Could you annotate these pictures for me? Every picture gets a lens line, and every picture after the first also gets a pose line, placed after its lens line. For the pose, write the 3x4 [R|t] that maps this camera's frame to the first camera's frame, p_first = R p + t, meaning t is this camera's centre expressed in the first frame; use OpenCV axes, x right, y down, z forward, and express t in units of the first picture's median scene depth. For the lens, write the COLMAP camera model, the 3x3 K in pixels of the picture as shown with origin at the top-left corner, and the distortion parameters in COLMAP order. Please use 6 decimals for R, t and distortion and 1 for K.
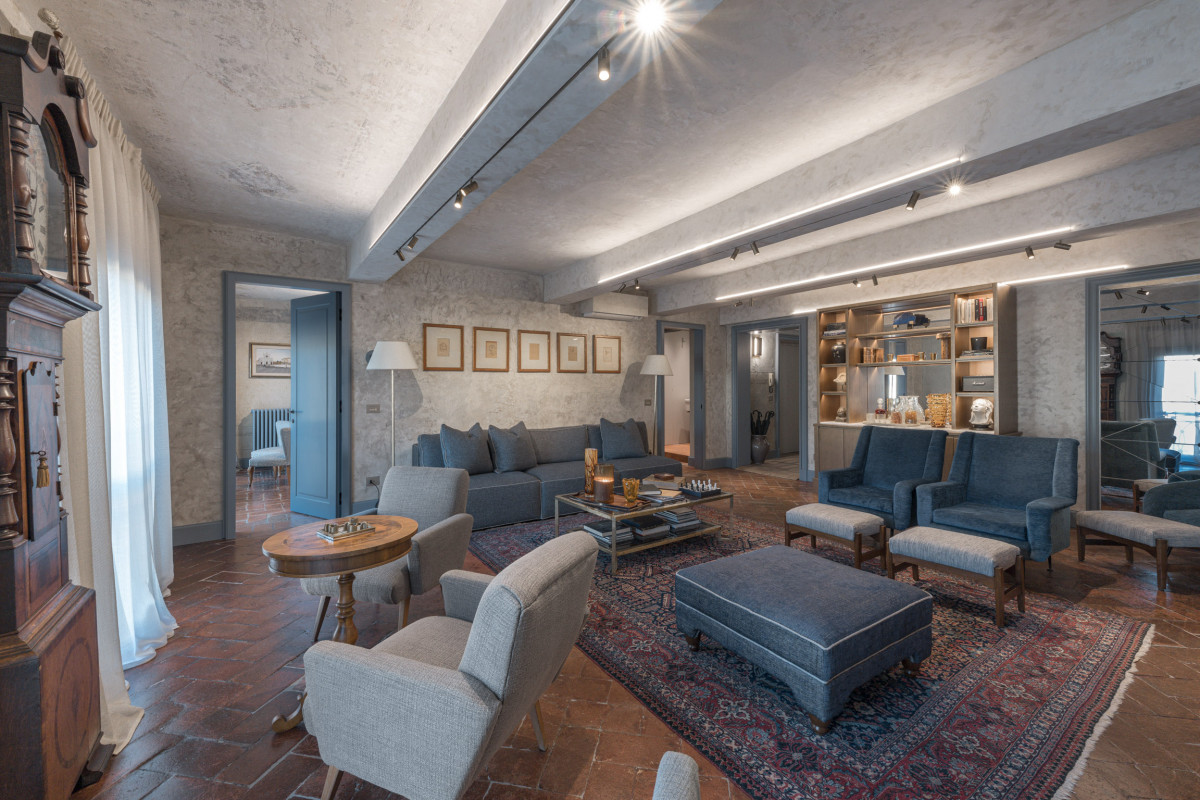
lens RADIAL K [[479.6, 0, 601.3], [0, 479.6, 378.7], [0, 0, 1]] dist [0.007744, -0.002108]
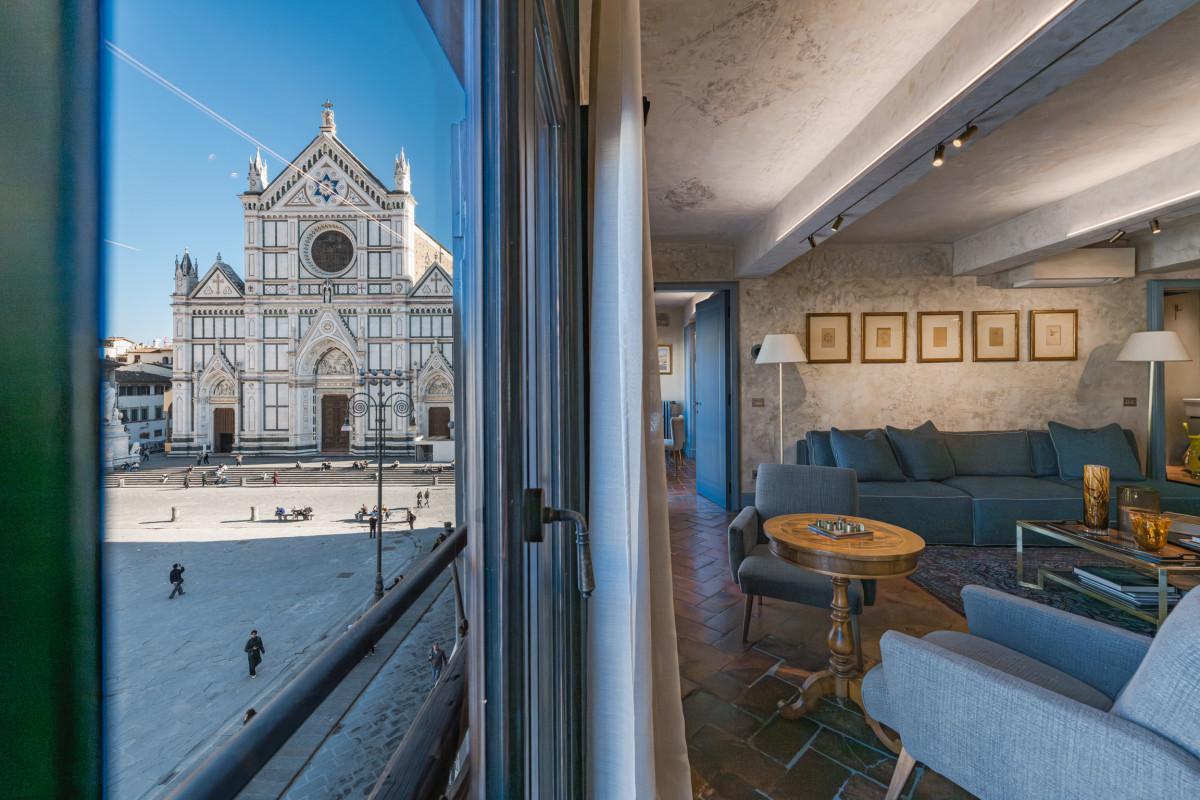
lens RADIAL K [[479.6, 0, 579.7], [0, 479.6, 370.6], [0, 0, 1]] dist [0.007744, -0.002108]
pose [[0.806210, -0.019567, -0.591306, -0.173311], [0.014250, 0.999805, -0.013656, 0.004067], [0.591458, 0.002583, 0.806332, -0.029762]]
